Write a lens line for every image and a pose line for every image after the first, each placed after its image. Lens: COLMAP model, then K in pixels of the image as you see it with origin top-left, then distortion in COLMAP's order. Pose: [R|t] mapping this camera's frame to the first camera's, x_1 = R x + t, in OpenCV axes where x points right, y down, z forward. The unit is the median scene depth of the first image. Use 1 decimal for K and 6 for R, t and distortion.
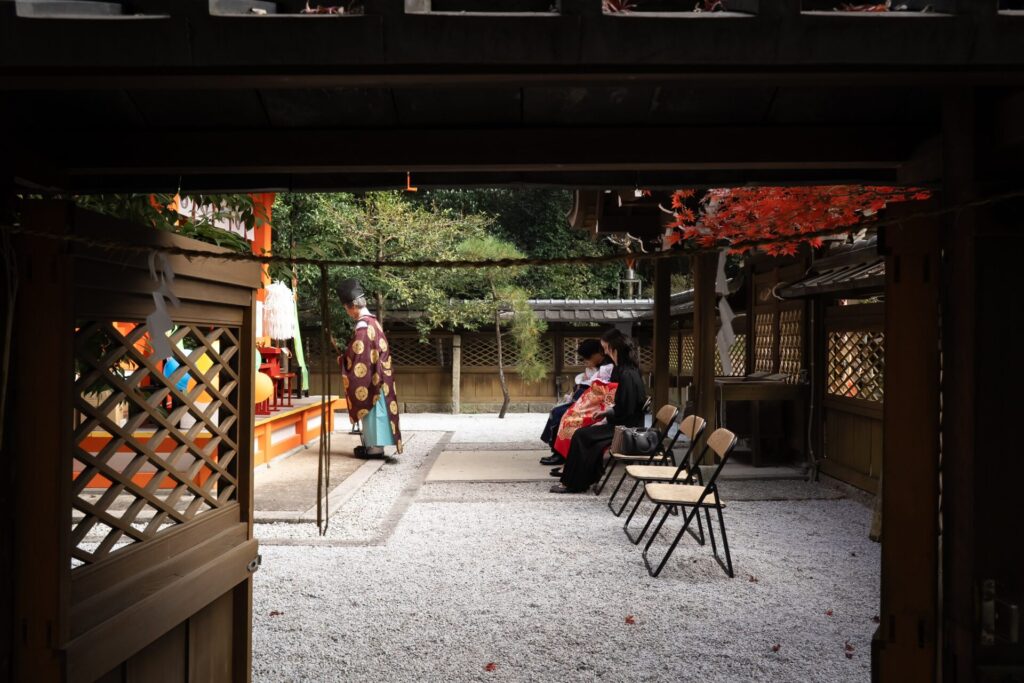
lens RADIAL K [[791.7, 0, 512.0], [0, 791.7, 341.5], [0, 0, 1]] dist [-0.002404, 0.000080]
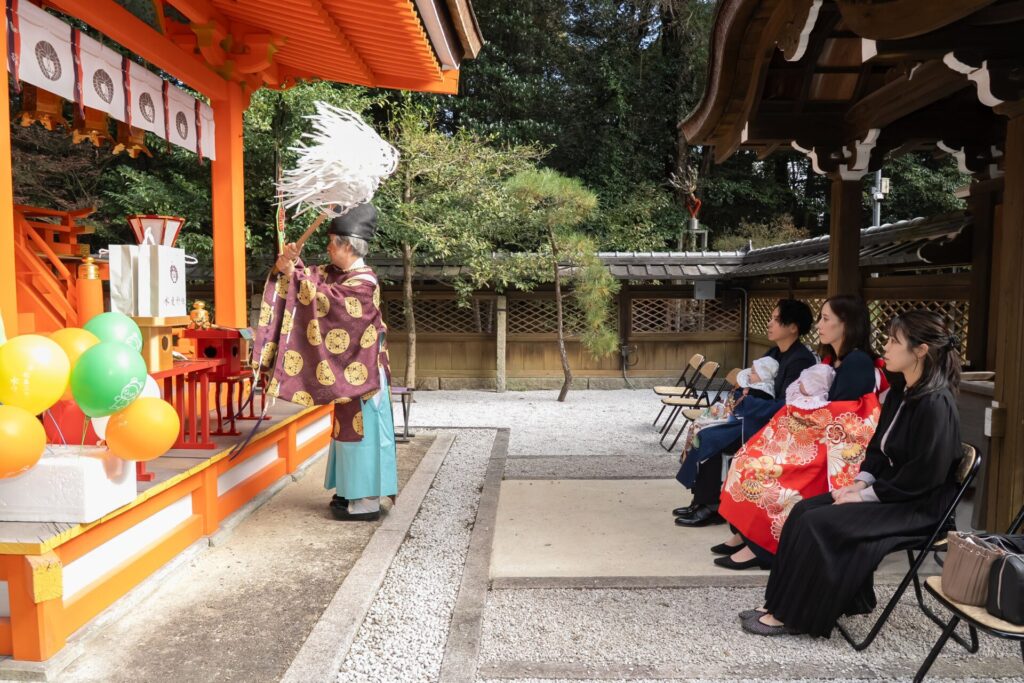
lens RADIAL K [[709.1, 0, 512.0], [0, 709.1, 341.5], [0, 0, 1]] dist [-0.026952, 0.000008]
pose [[0.999712, -0.000399, -0.023978, -0.045735], [0.001975, 0.997833, 0.065774, -0.010202], [0.023899, -0.065802, 0.997546, 0.290718]]
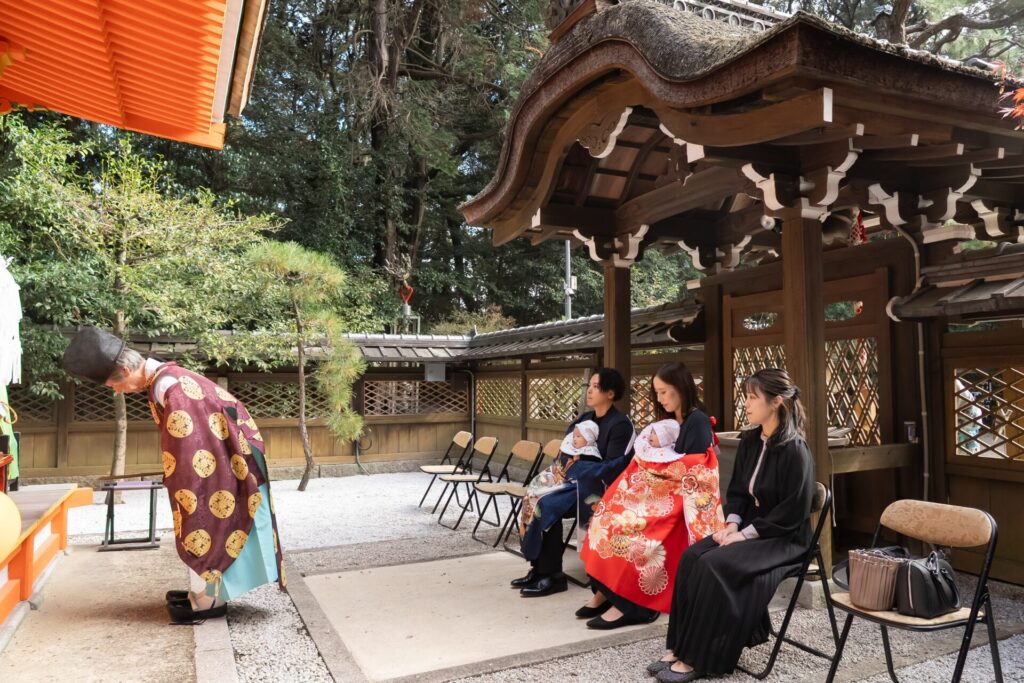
lens RADIAL K [[709.1, 0, 512.0], [0, 709.1, 341.5], [0, 0, 1]] dist [-0.026952, 0.000008]
pose [[0.902644, 0.020615, 0.429895, -0.121573], [0.006240, 0.998120, -0.060966, 0.000051], [-0.430343, 0.057713, 0.900818, 0.319590]]
